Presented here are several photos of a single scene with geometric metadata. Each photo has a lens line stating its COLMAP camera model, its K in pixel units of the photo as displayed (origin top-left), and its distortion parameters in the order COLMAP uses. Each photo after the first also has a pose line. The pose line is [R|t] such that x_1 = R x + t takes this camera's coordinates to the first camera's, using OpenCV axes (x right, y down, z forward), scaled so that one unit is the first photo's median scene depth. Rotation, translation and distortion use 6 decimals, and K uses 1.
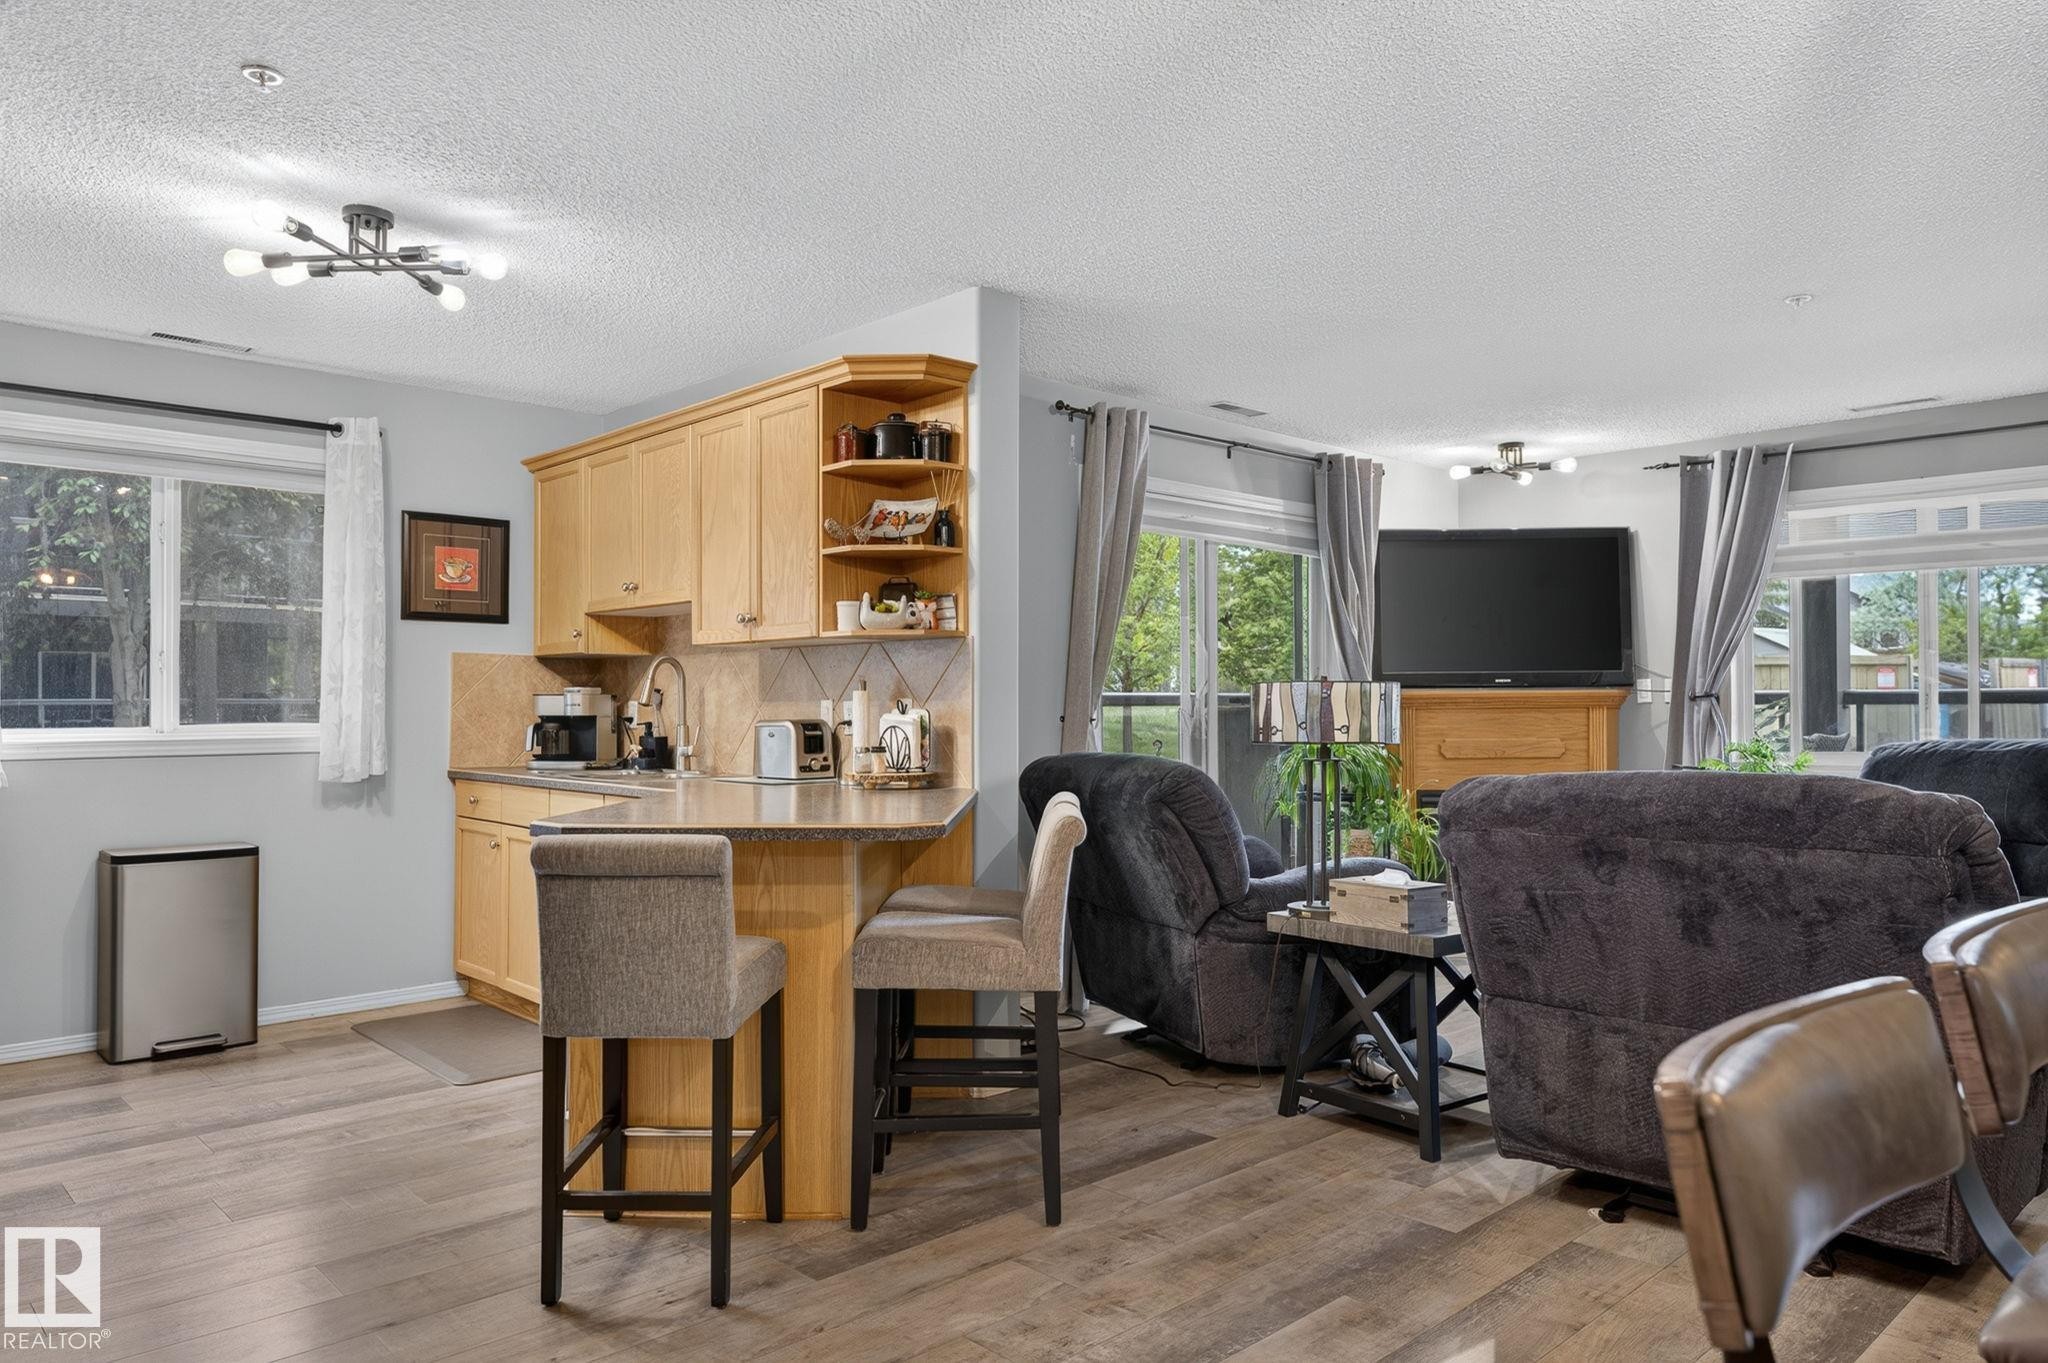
lens RADIAL K [[1344.3, 0, 1024.1], [0, 1344.3, 688.5], [0, 0, 1]] dist [0.010063, -0.012439]
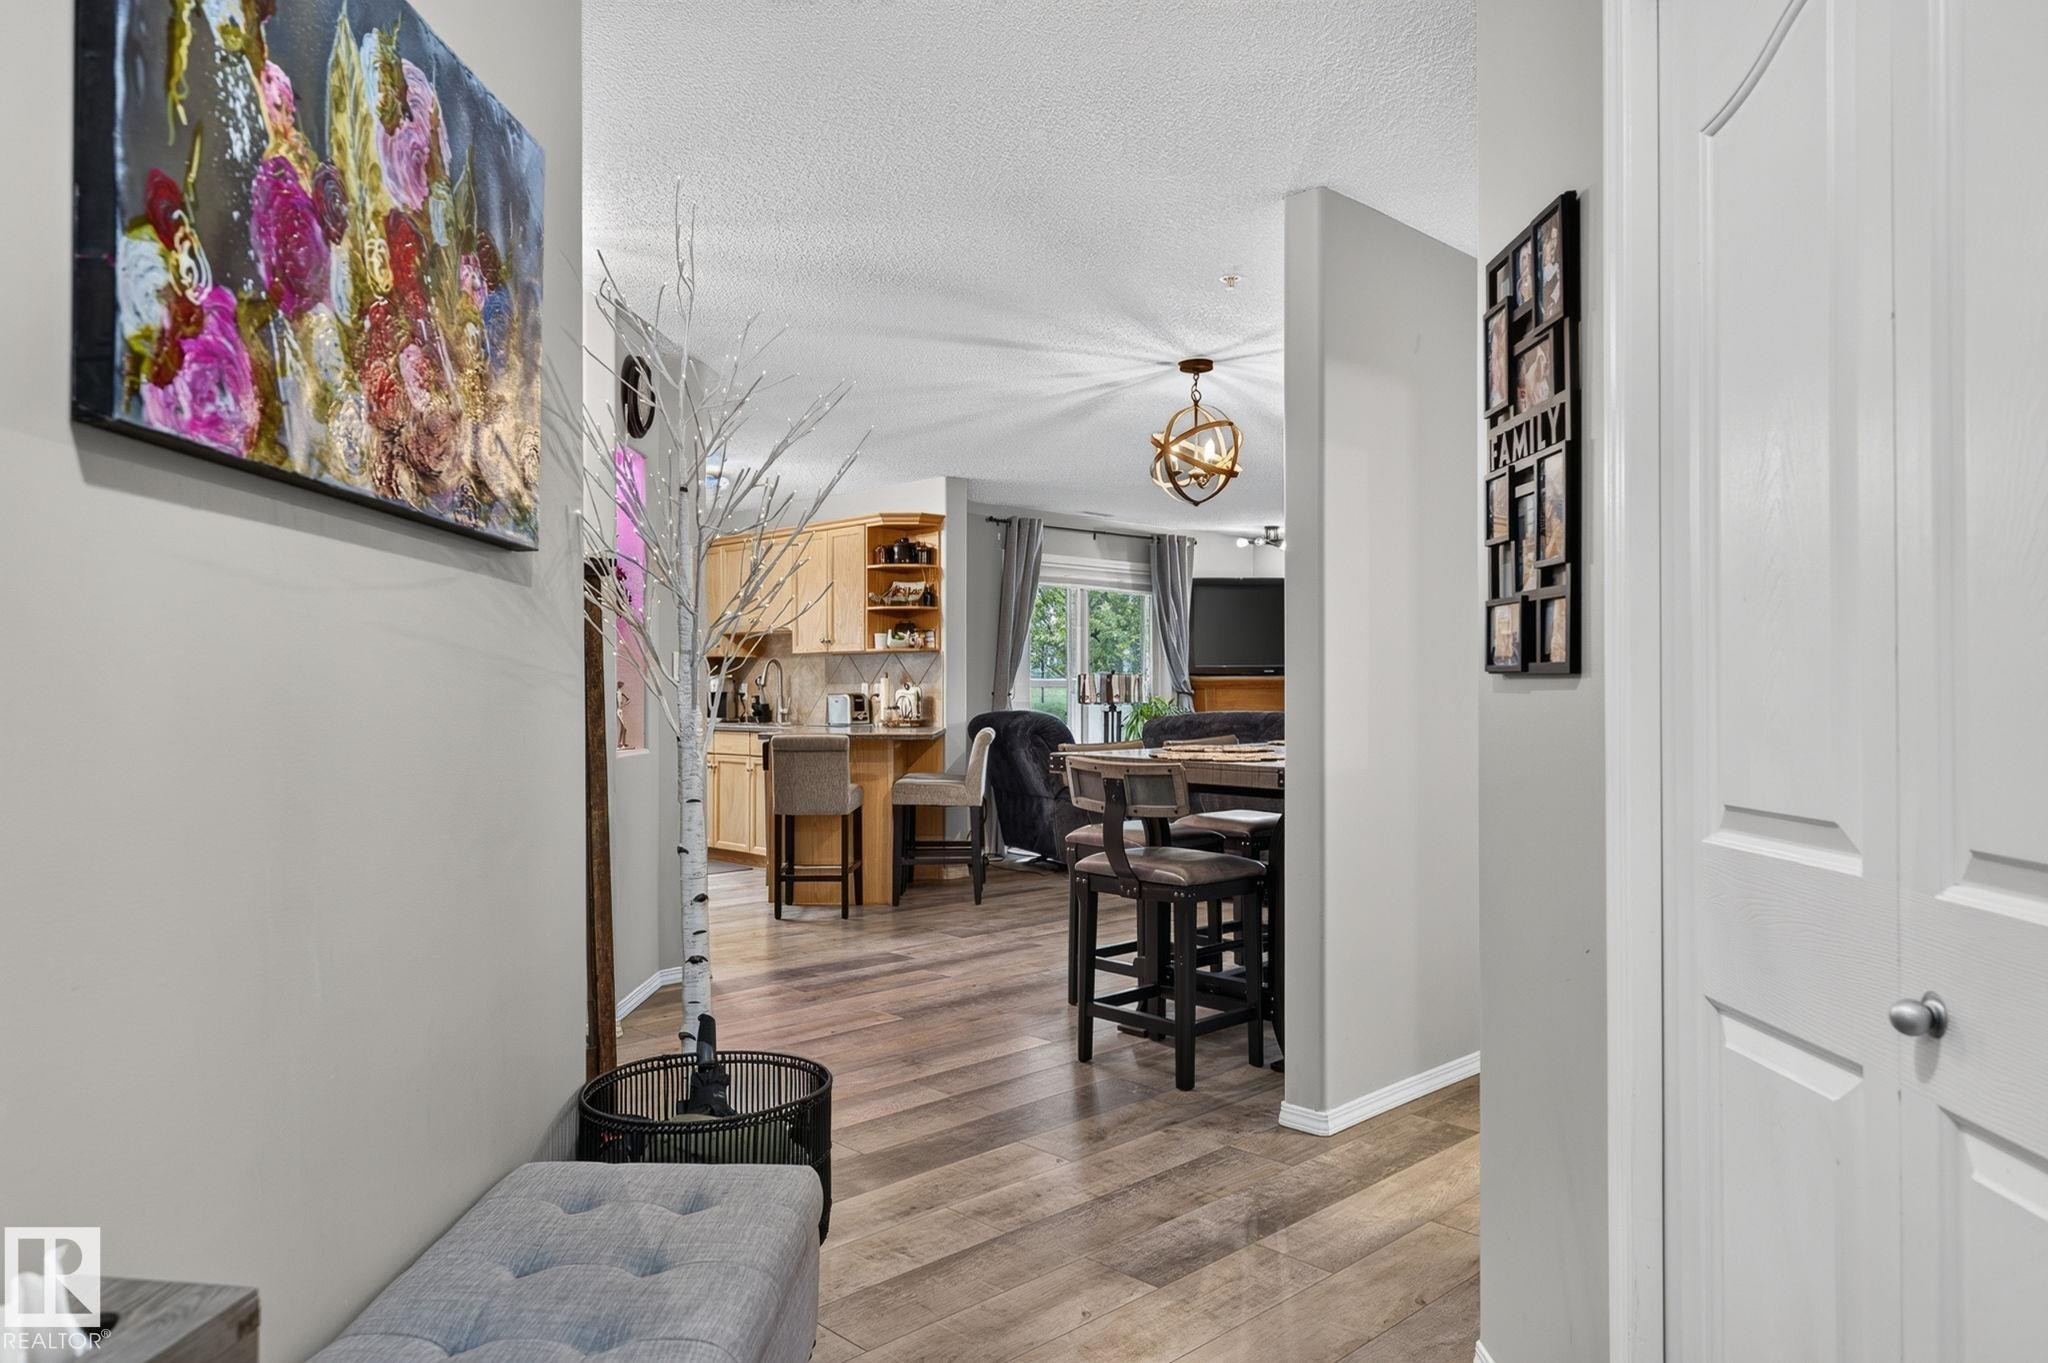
lens RADIAL K [[1344.3, 0, 1022.1], [0, 1344.3, 674.0], [0, 0, 1]] dist [0.010063, -0.012439]
pose [[0.999751, -0.000787, 0.022304, 0.034512], [0.000753, 0.999999, 0.001542, -0.007377], [-0.022306, -0.001525, 0.999750, -0.991950]]
